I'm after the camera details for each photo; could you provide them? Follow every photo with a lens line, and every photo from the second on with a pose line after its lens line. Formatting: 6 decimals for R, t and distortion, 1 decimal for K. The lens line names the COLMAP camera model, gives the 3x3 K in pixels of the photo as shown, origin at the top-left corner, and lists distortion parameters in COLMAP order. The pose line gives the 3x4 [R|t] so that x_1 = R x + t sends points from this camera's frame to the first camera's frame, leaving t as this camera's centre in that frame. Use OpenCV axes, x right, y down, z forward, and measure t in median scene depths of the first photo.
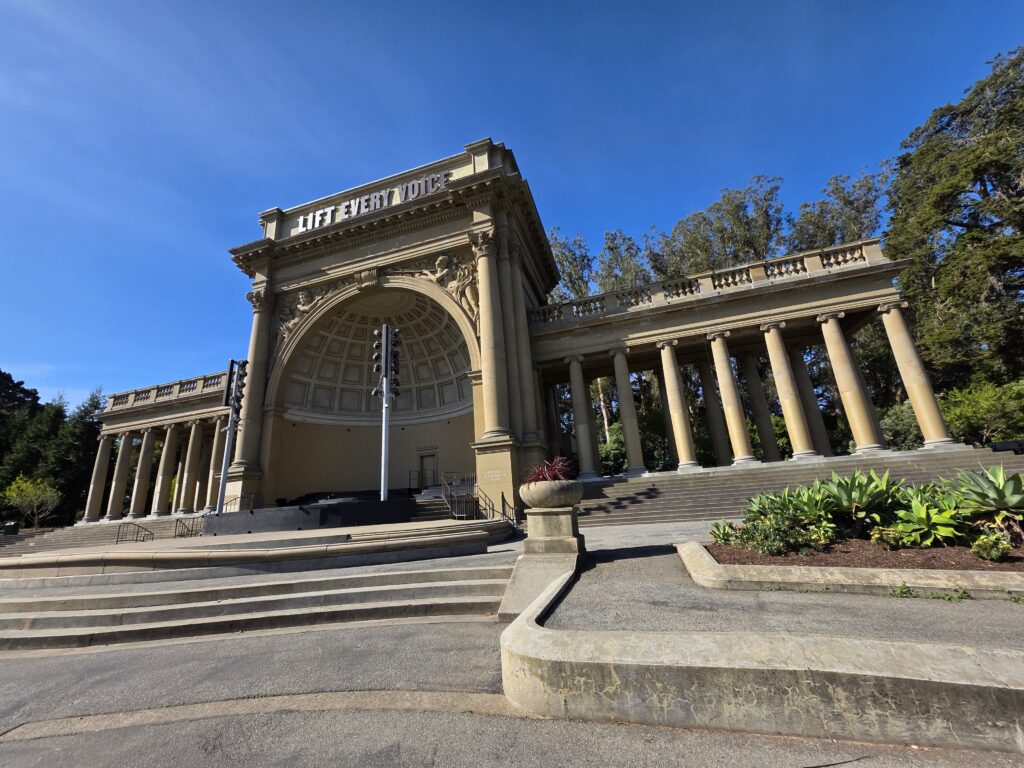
lens RADIAL K [[409.6, 0, 512.0], [0, 409.6, 384.0], [0, 0, 1]] dist [0.022718, 0.000184]
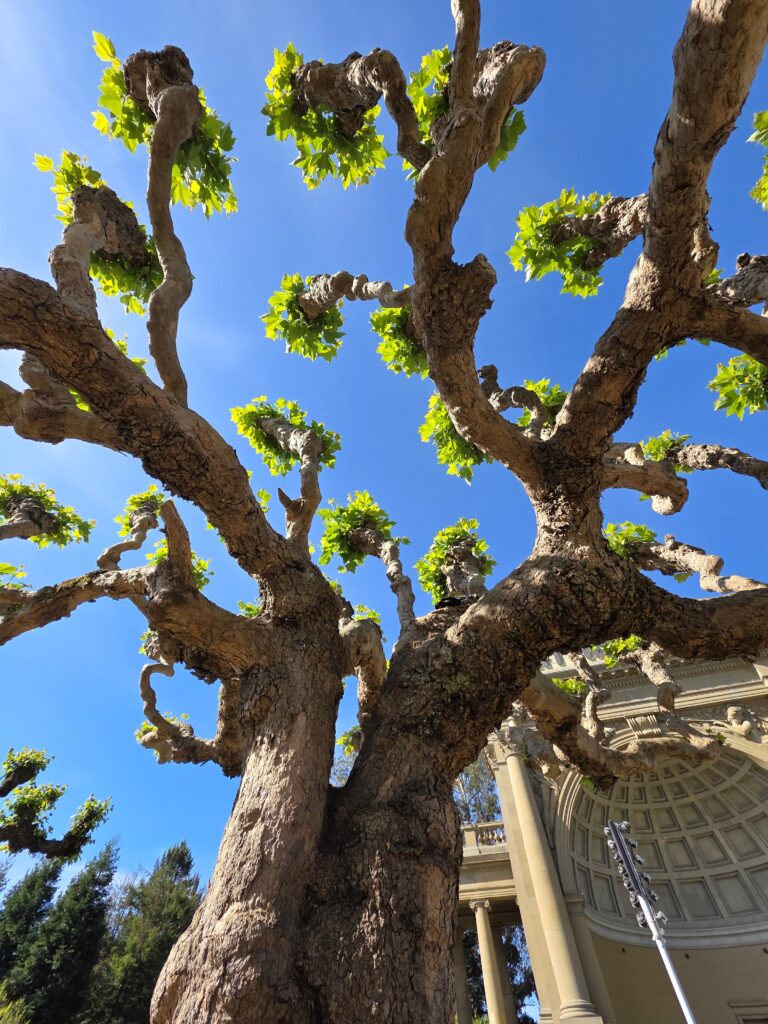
lens RADIAL K [[409.6, 0, 384.0], [0, 409.6, 512.0], [0, 0, 1]] dist [0.022718, 0.000184]
pose [[0.995850, 0.035077, -0.083982, -0.918919], [-0.082650, 0.734919, -0.673100, 0.100467], [0.038110, 0.677247, 0.734768, -0.126453]]
